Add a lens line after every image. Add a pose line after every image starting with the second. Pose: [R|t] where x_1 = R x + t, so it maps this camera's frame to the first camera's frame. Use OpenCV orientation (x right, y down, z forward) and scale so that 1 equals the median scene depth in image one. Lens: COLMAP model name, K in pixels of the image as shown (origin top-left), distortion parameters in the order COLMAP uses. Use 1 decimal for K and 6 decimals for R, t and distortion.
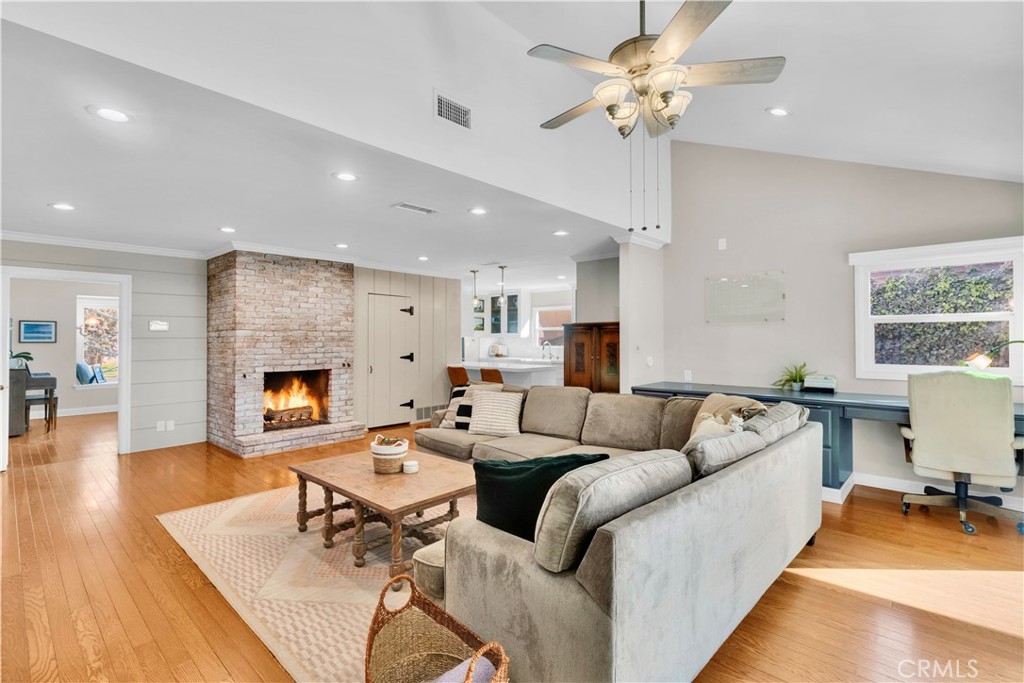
lens RADIAL K [[475.1, 0, 511.0], [0, 475.1, 333.2], [0, 0, 1]] dist [0.003778, 0.000154]
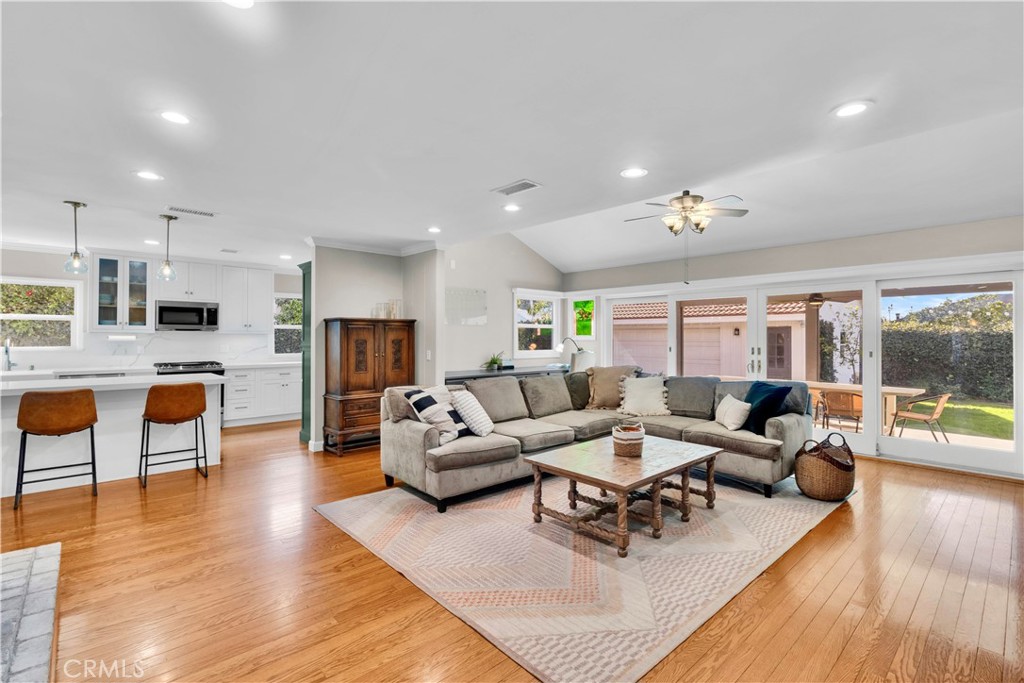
lens RADIAL K [[475.1, 0, 511.0], [0, 475.1, 333.2], [0, 0, 1]] dist [0.003778, 0.000154]
pose [[0.074850, 0.011366, 0.997130, -0.410762], [-0.012297, 0.999870, -0.010474, 0.007421], [-0.997119, -0.011478, 0.074980, 0.355914]]
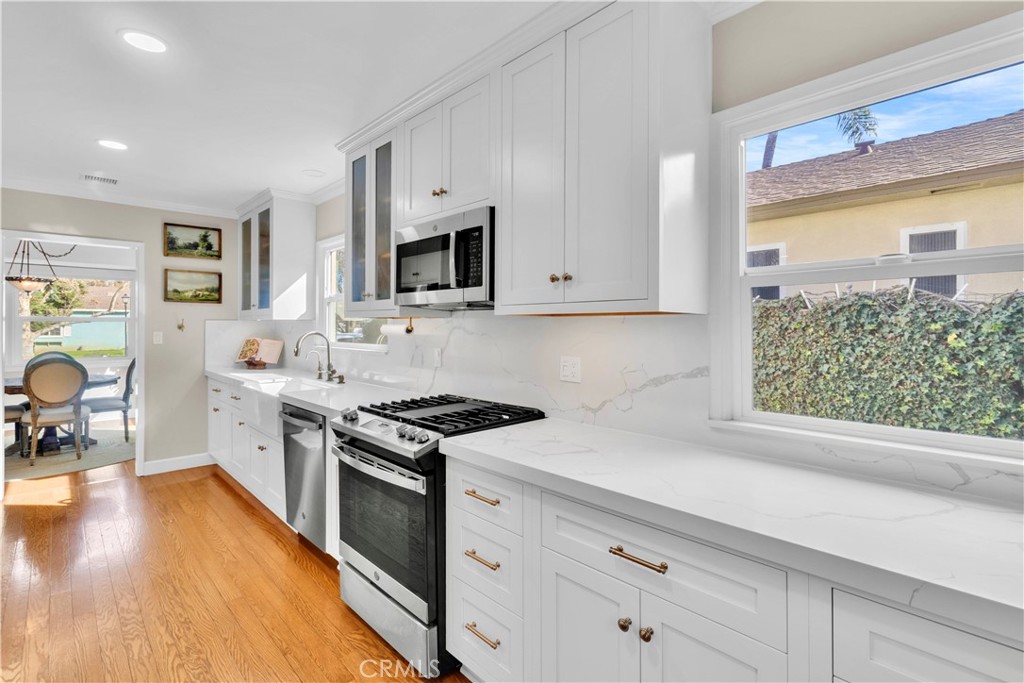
lens RADIAL K [[492.6, 0, 514.6], [0, 492.6, 321.3], [0, 0, 1]] dist [0.000656, -0.000061]
pose [[0.998051, 0.003775, -0.062282, 0.222185], [-0.003716, 0.999993, 0.001064, 0.007900], [0.062285, -0.000830, 0.998058, 0.619008]]
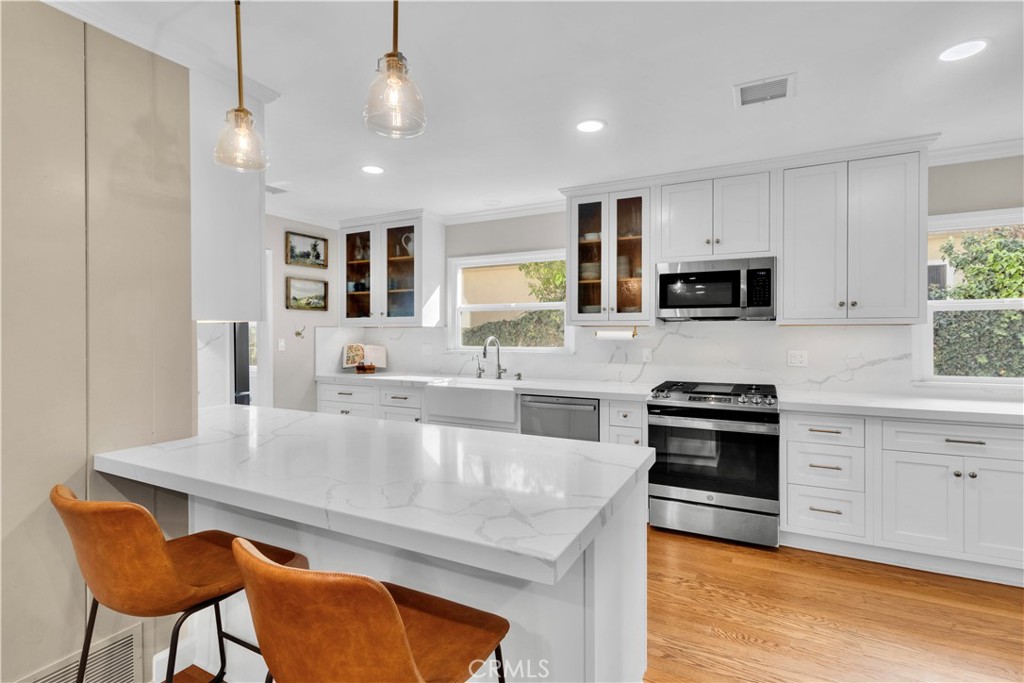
lens RADIAL K [[475.1, 0, 511.0], [0, 475.1, 333.2], [0, 0, 1]] dist [0.003778, 0.000154]
pose [[0.963358, 0.000890, 0.268216, -0.014683], [-0.004287, 0.999918, 0.012081, 0.007857], [-0.268183, -0.012788, 0.963283, 0.573379]]
